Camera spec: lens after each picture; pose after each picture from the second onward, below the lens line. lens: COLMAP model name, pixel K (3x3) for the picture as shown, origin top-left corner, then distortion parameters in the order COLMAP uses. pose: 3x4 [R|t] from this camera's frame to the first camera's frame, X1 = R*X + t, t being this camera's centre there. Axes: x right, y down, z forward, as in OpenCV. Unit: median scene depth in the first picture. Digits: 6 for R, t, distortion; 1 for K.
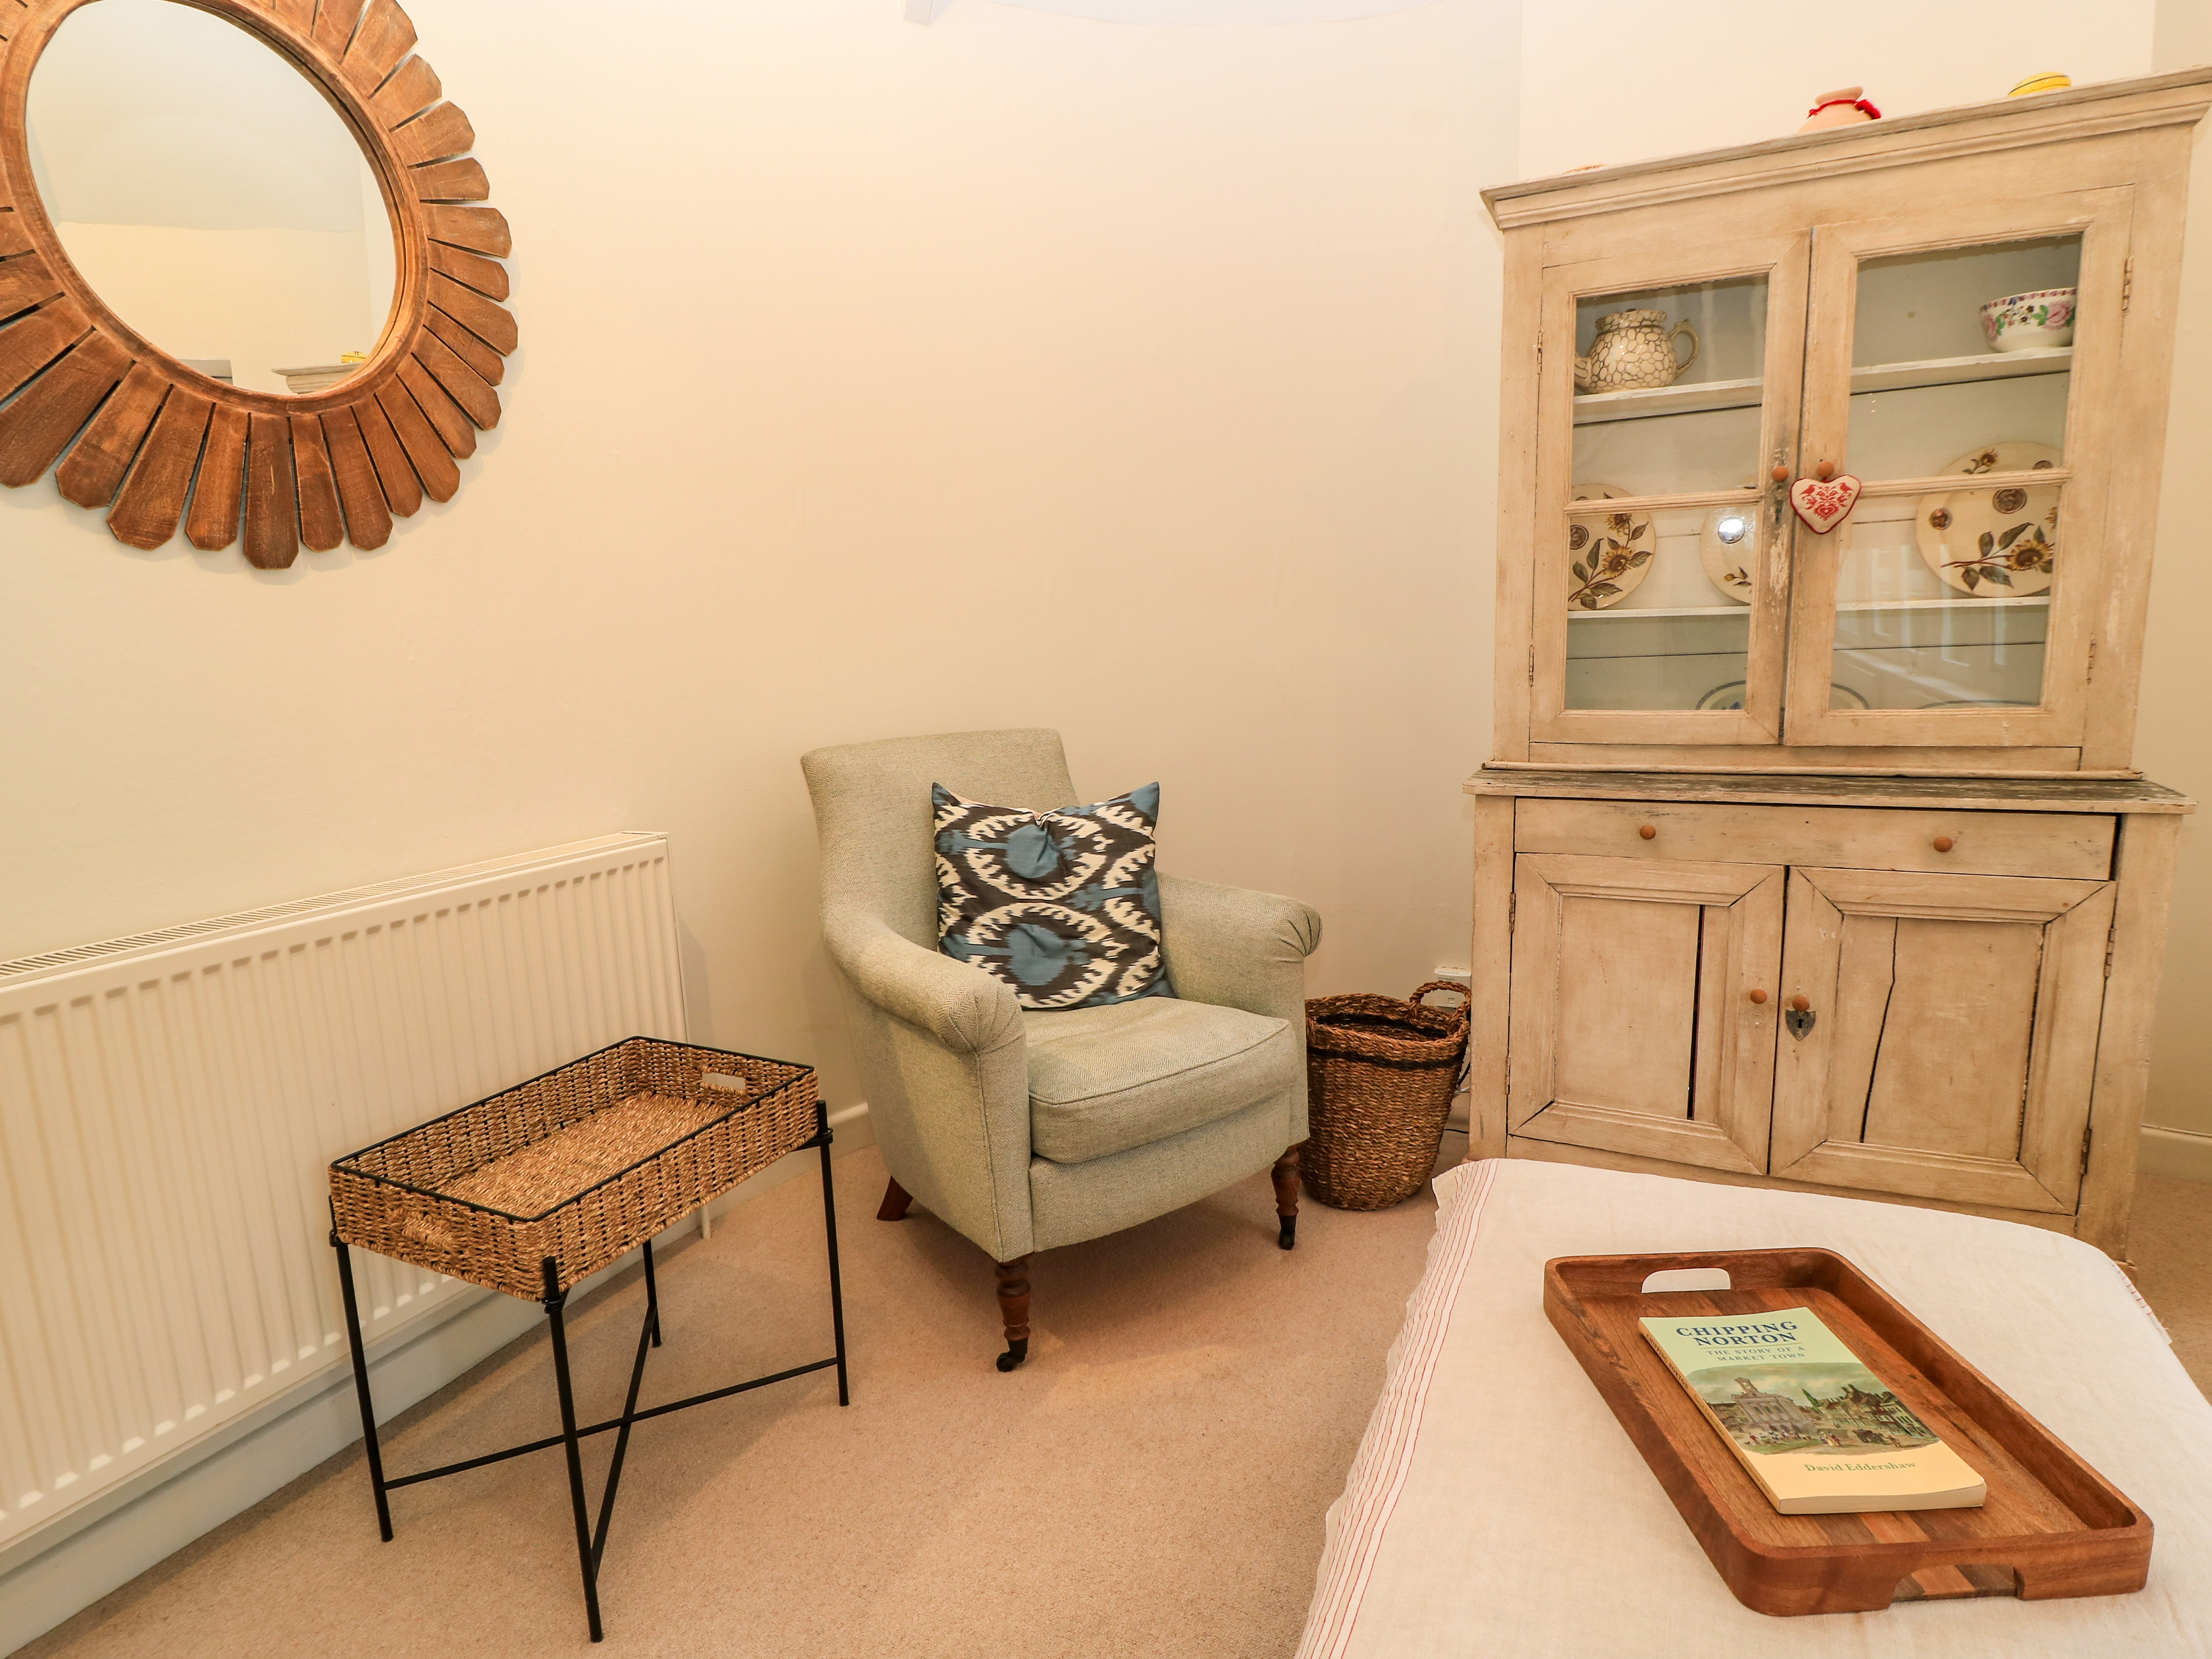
lens RADIAL K [[1219.5, 0, 1083.4], [0, 1219.5, 829.5], [0, 0, 1]] dist [0.007317, -0.016727]
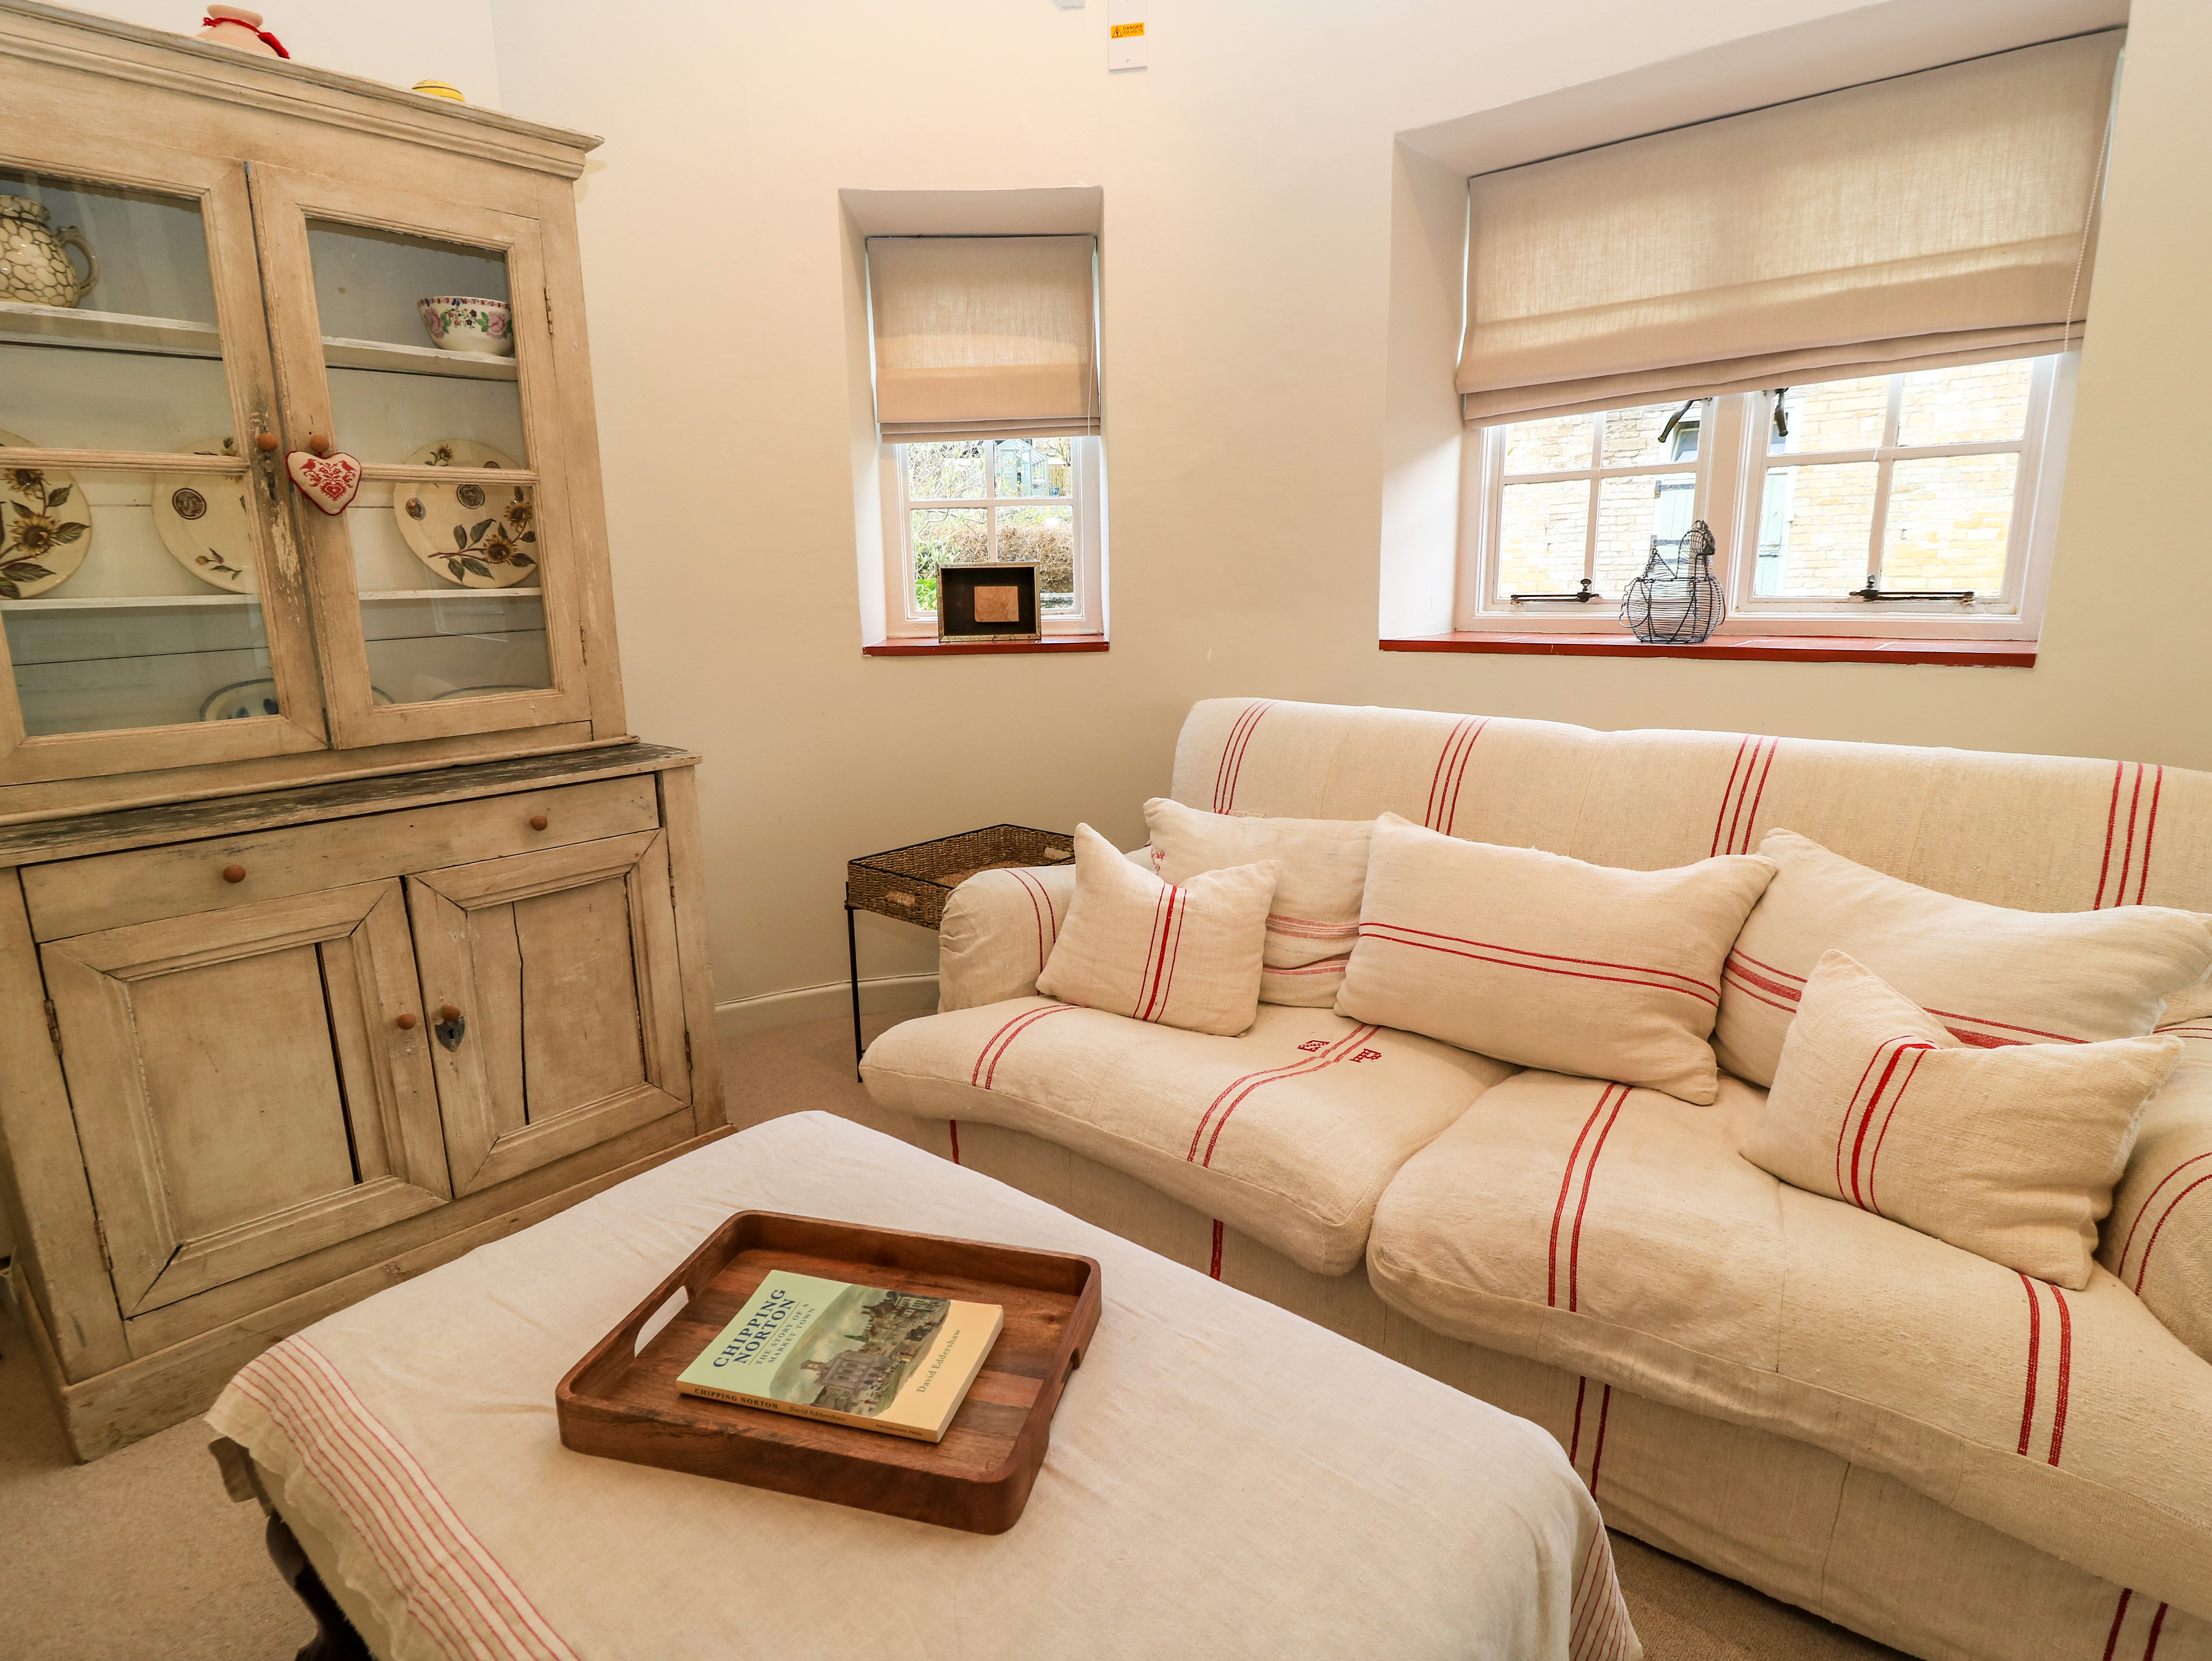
lens RADIAL K [[1176.6, 0, 1102.5], [0, 1176.6, 831.9], [0, 0, 1]] dist [0.015828, -0.020748]
pose [[0.257553, -0.179317, 0.949480, -0.128692], [0.168892, 0.975857, 0.138486, -0.036831], [-0.951389, 0.124692, 0.281620, 0.235918]]
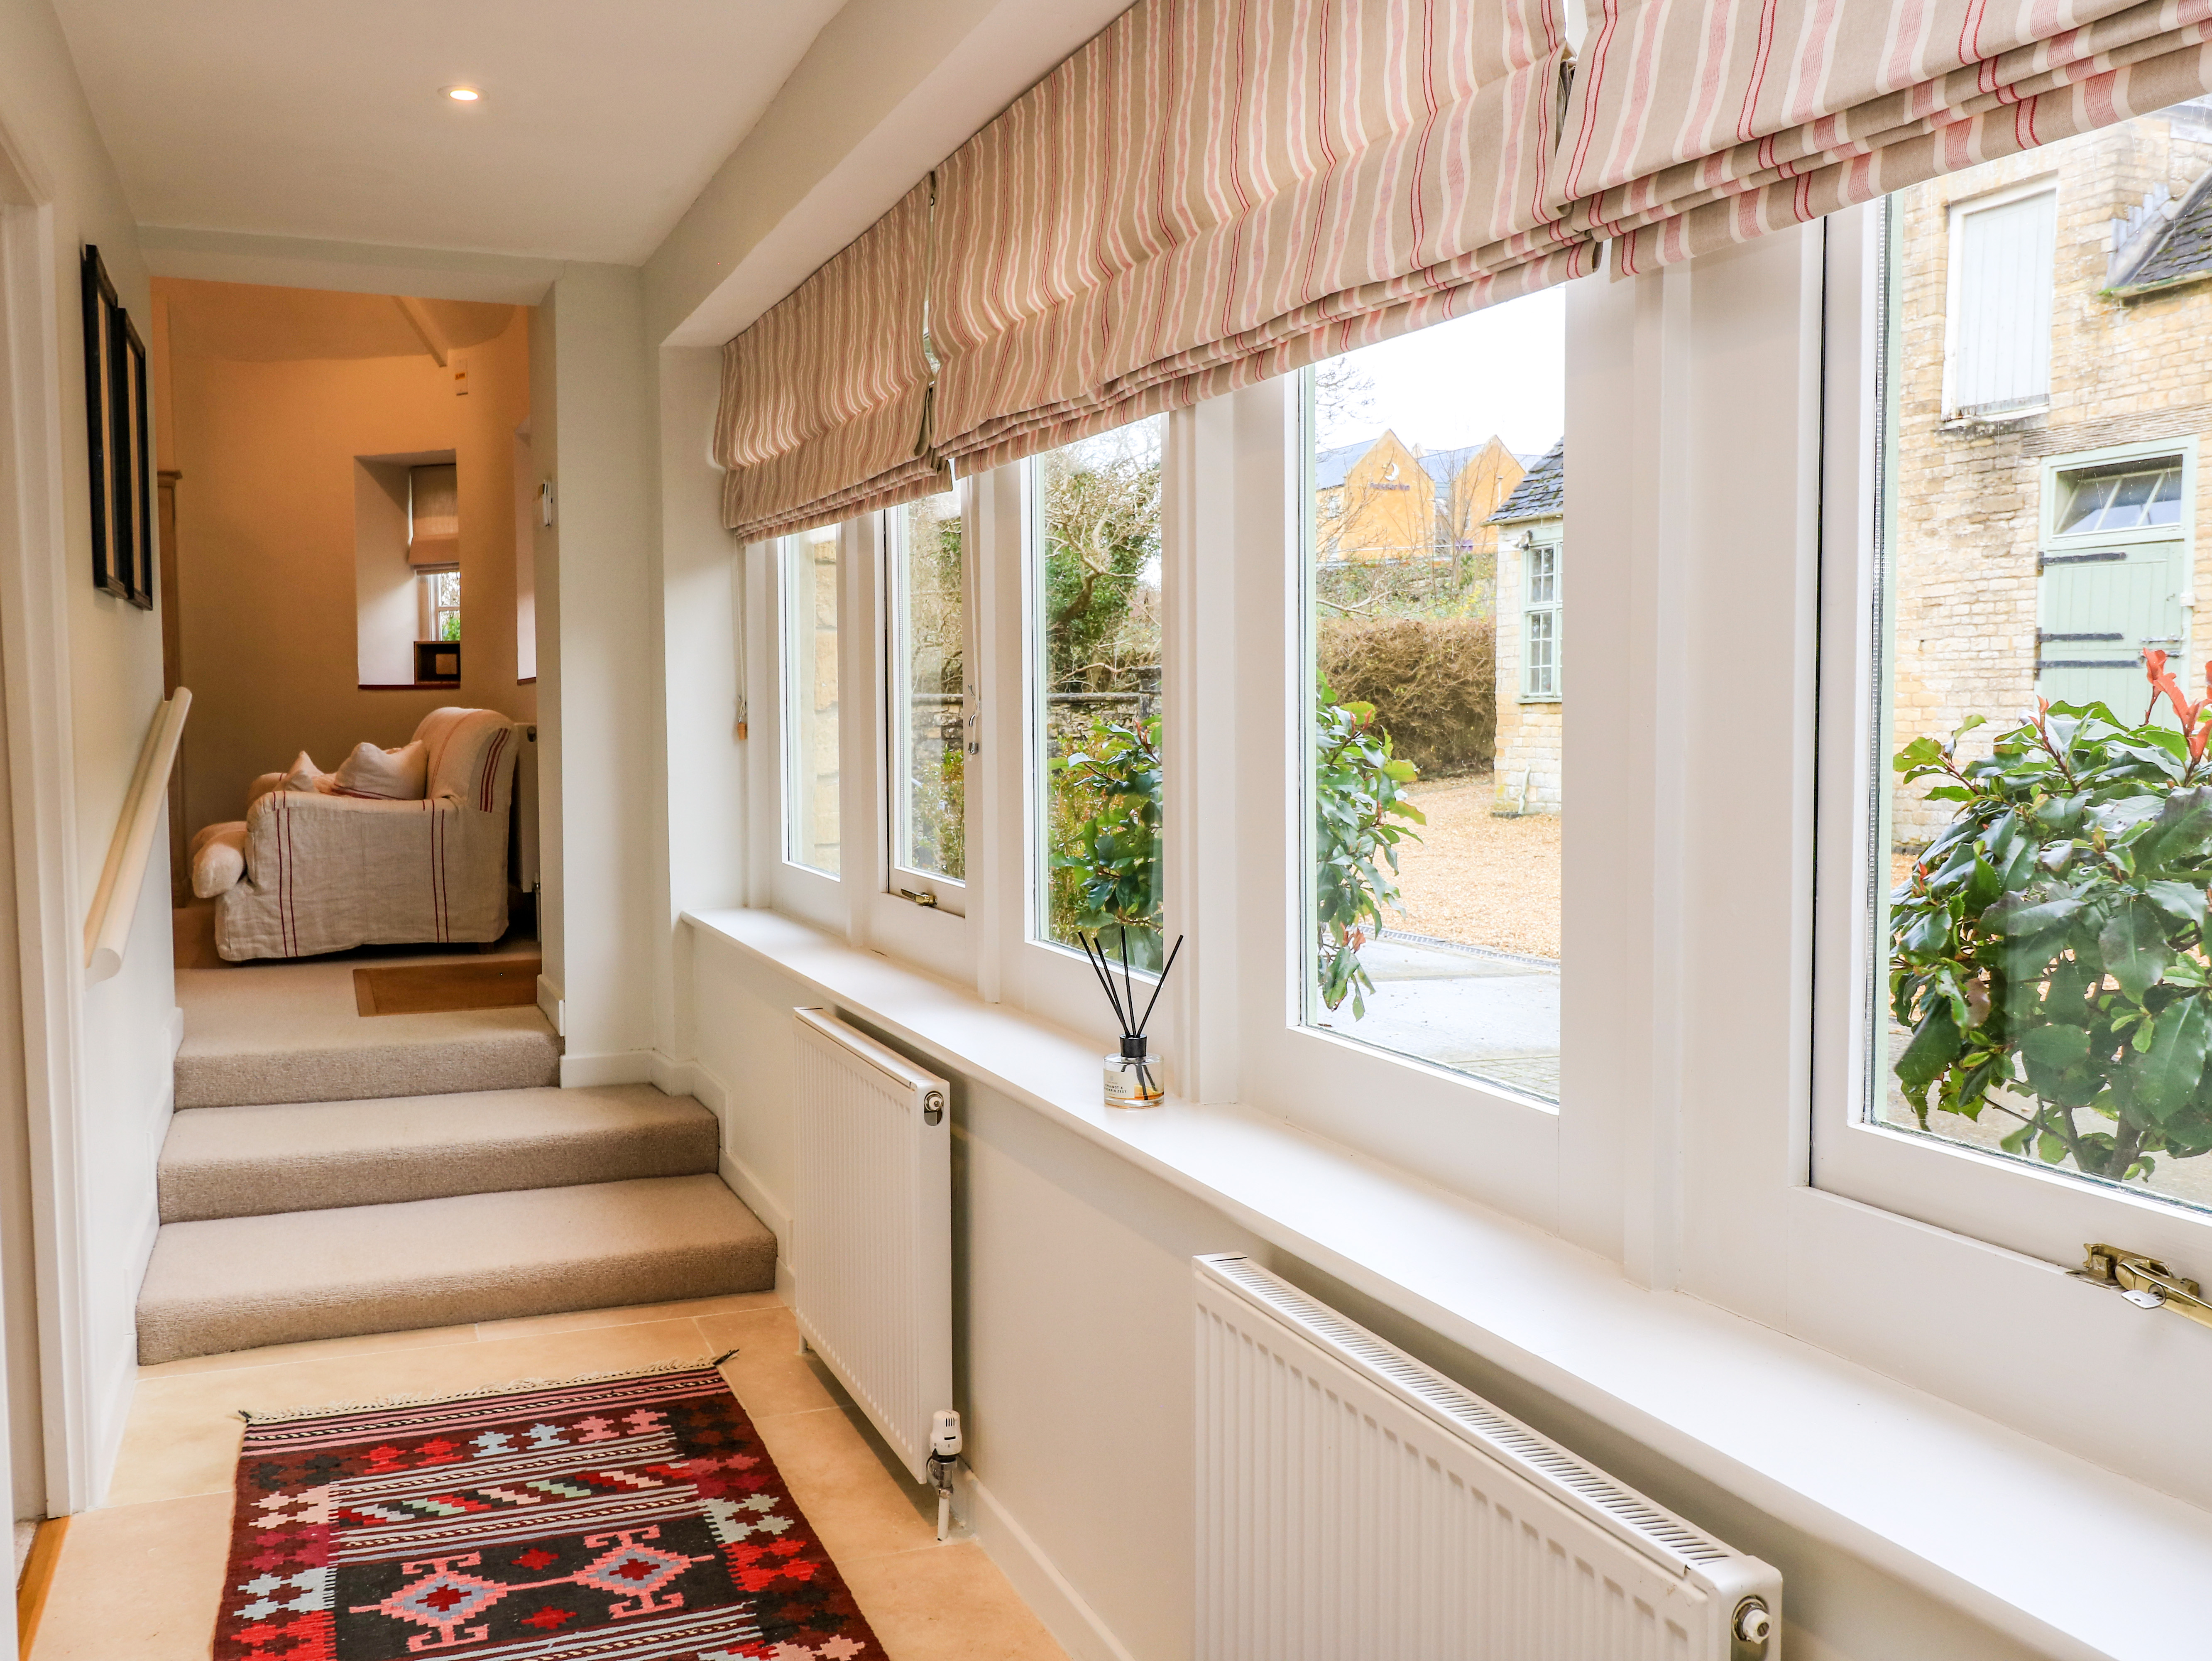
lens RADIAL K [[2064.7, 0, 1106.0], [0, 2064.7, 830.5], [0, 0, 1]] dist [0.007411, 0.003394]
pose [[0.684121, -0.011081, 0.729284, -1.055344], [0.101860, 0.991538, -0.080486, 0.773917], [-0.722221, 0.129347, 0.679461, -3.490335]]
